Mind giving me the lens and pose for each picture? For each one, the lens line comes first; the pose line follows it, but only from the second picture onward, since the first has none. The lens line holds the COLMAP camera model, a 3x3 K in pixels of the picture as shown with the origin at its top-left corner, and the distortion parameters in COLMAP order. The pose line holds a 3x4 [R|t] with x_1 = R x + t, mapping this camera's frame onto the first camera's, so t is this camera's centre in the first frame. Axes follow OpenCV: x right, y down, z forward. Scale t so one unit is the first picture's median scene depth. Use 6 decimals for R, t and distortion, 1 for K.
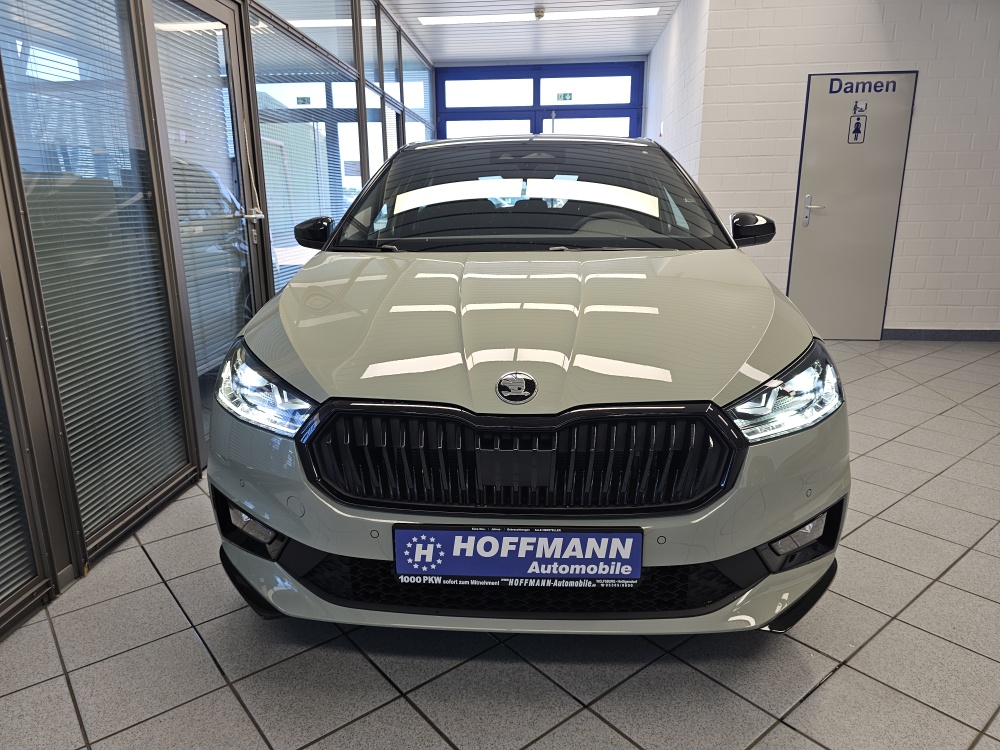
lens RADIAL K [[677.3, 0, 501.2], [0, 677.3, 371.9], [0, 0, 1]] dist [0.077886, -0.085744]
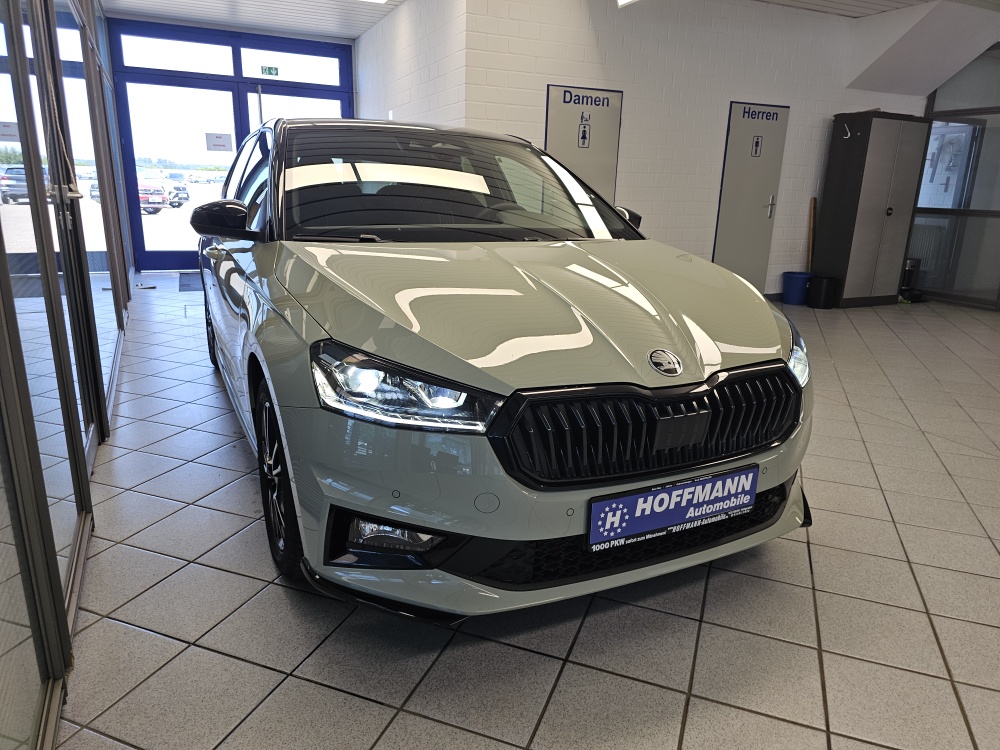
lens RADIAL K [[677.3, 0, 501.2], [0, 677.3, 371.9], [0, 0, 1]] dist [0.077886, -0.085744]
pose [[0.862817, -0.100271, 0.495471, -0.788054], [0.088543, 0.994955, 0.047165, -0.039520], [-0.497701, 0.003176, 0.867343, 0.136004]]
